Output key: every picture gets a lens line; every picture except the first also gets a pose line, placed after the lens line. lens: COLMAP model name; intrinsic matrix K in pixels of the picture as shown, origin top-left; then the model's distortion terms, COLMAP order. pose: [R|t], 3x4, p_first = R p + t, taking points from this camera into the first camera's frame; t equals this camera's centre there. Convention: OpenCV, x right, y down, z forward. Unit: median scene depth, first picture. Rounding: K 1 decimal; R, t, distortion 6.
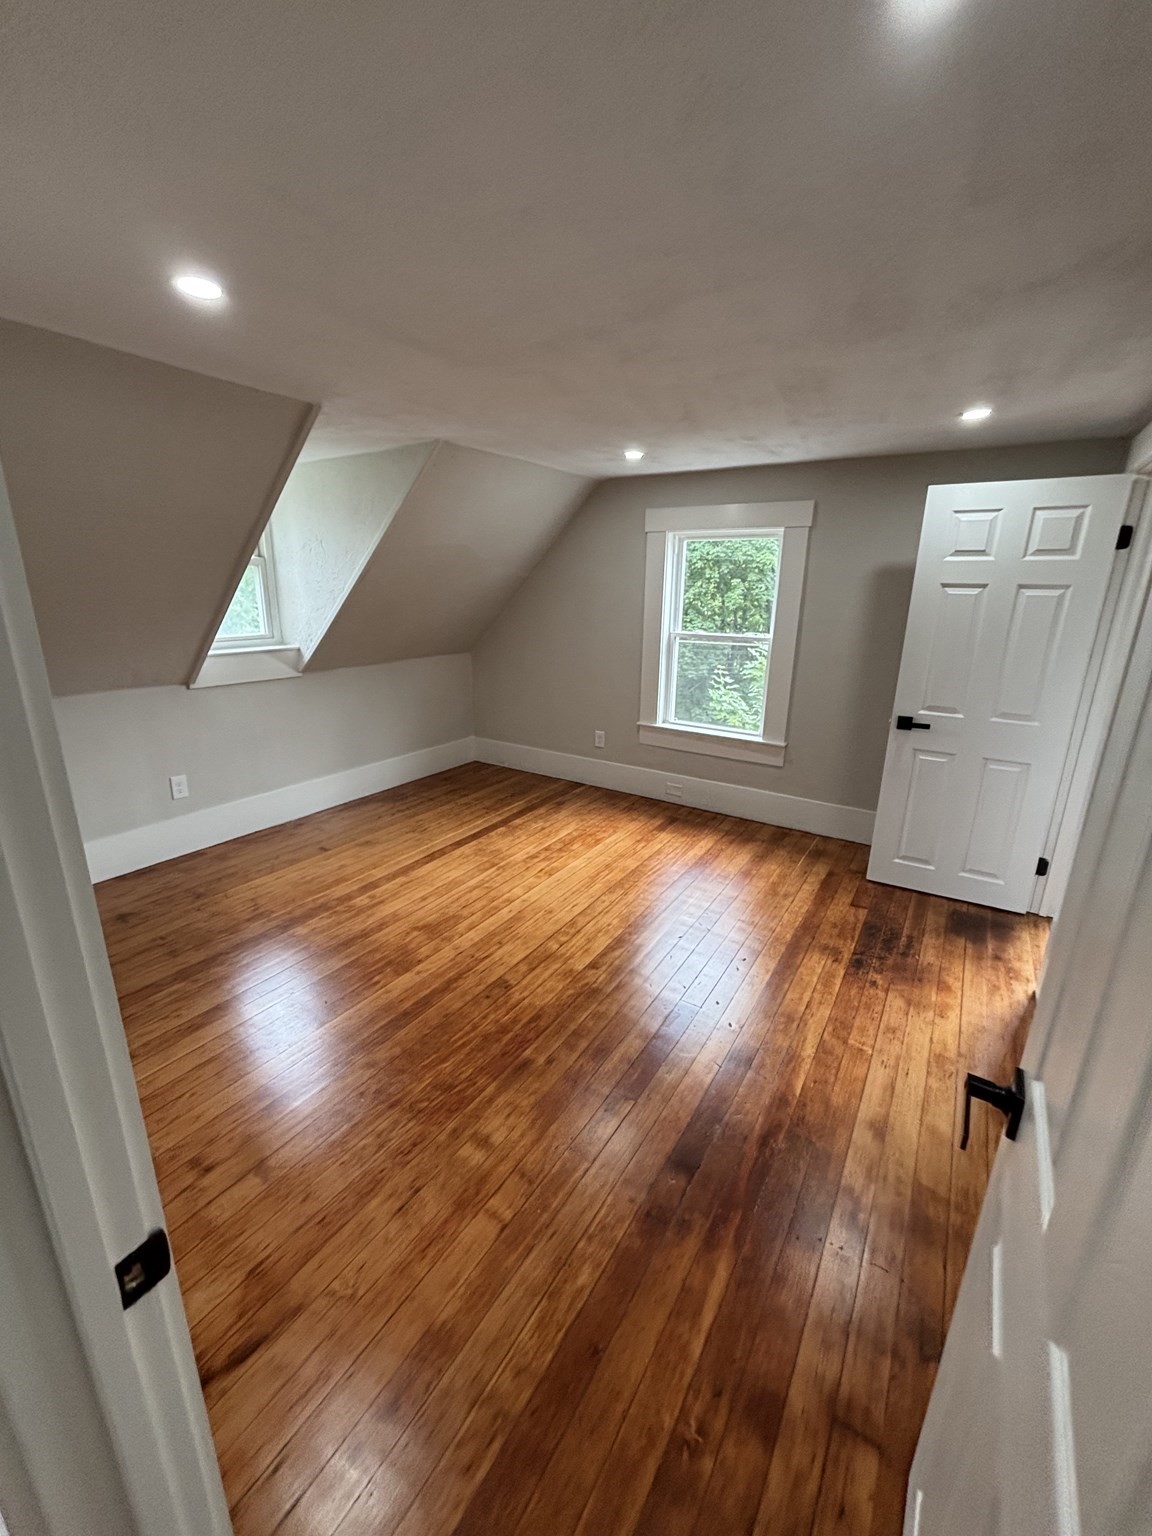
lens RADIAL K [[622.4, 0, 580.0], [0, 622.4, 768.3], [0, 0, 1]] dist [0.002585, -0.000536]
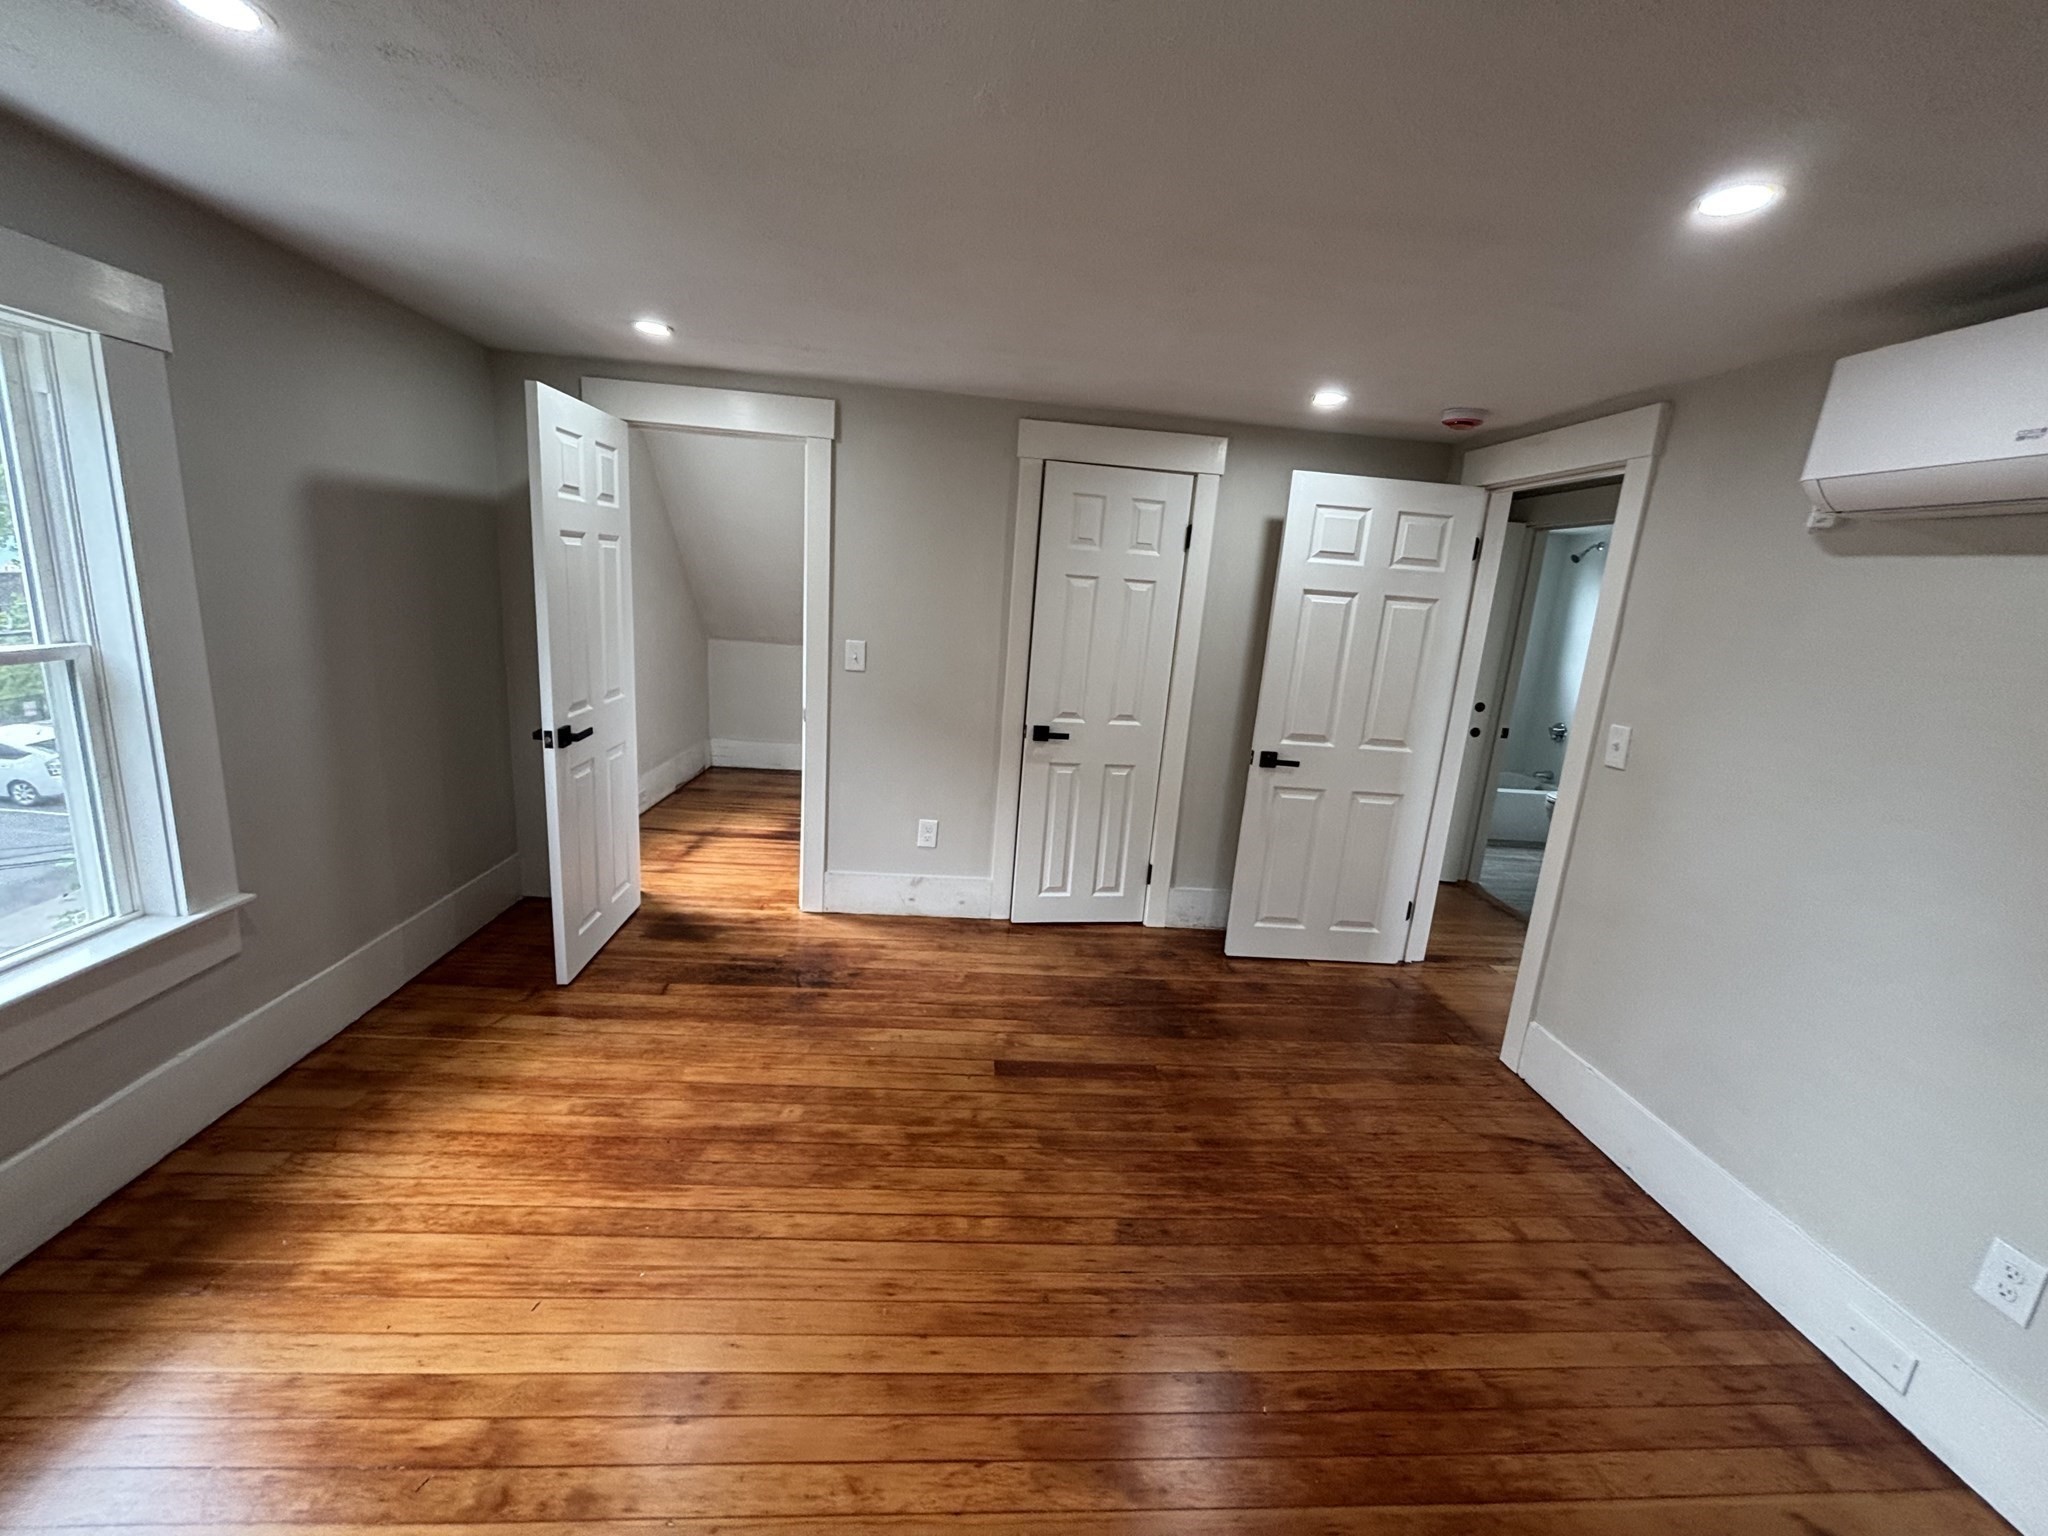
lens RADIAL K [[829.8, 0, 1029.0], [0, 829.8, 760.8], [0, 0, 1]] dist [0.002585, -0.000536]
pose [[-0.591272, -0.237660, 0.770659, -0.574759], [0.142221, 0.909889, 0.389712, -0.399689], [-0.793833, 0.340030, -0.504191, 1.303065]]
